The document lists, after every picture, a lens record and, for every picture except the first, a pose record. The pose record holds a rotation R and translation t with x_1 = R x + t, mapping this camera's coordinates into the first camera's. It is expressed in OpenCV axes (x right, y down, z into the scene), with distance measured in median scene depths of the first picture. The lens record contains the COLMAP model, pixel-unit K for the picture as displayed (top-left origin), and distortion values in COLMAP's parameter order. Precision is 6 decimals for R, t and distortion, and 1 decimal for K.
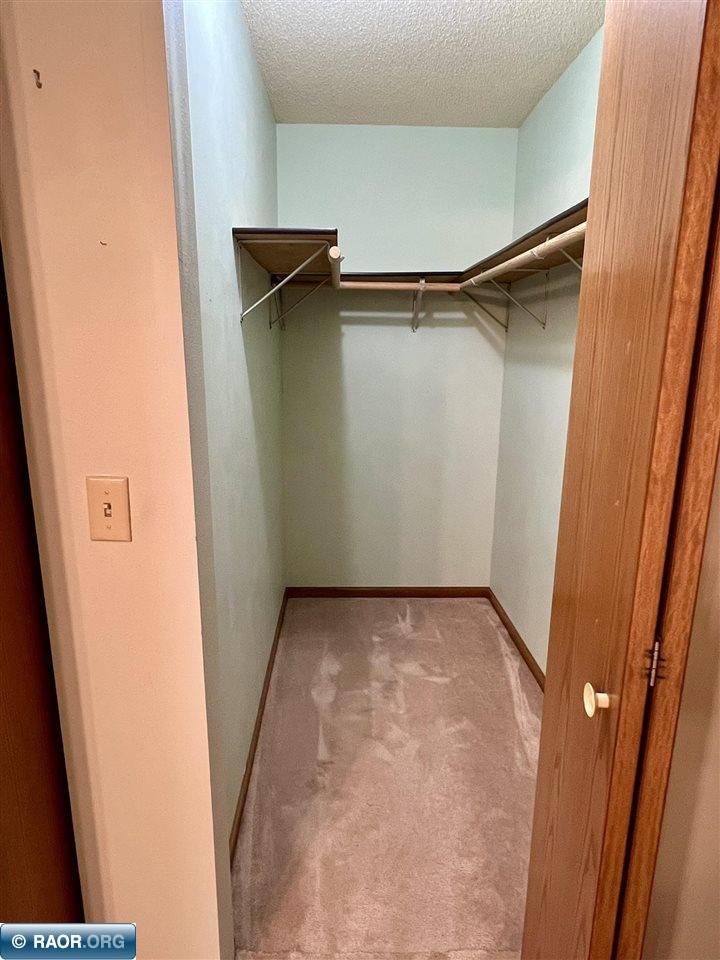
lens RADIAL K [[586.8, 0, 359.7], [0, 586.8, 481.2], [0, 0, 1]] dist [0.000113, -0.000797]
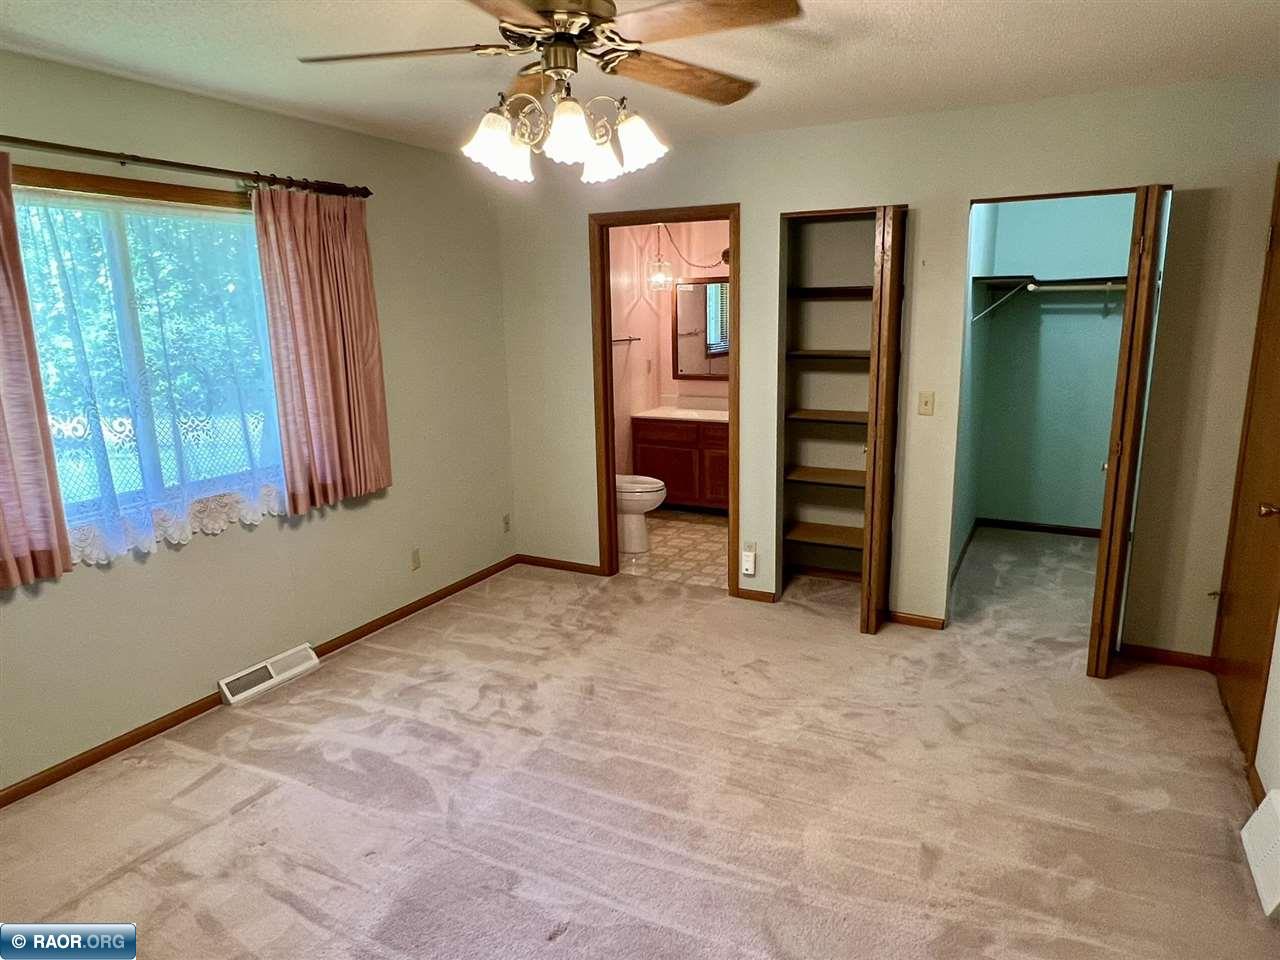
lens RADIAL K [[782.4, 0, 639.2], [0, 782.4, 482.8], [0, 0, 1]] dist [0.000113, -0.000797]
pose [[0.864614, 0.077274, -0.496459, 0.102807], [-0.081995, 0.996557, 0.012316, 0.183065], [0.495701, 0.030058, 0.867973, -1.088018]]
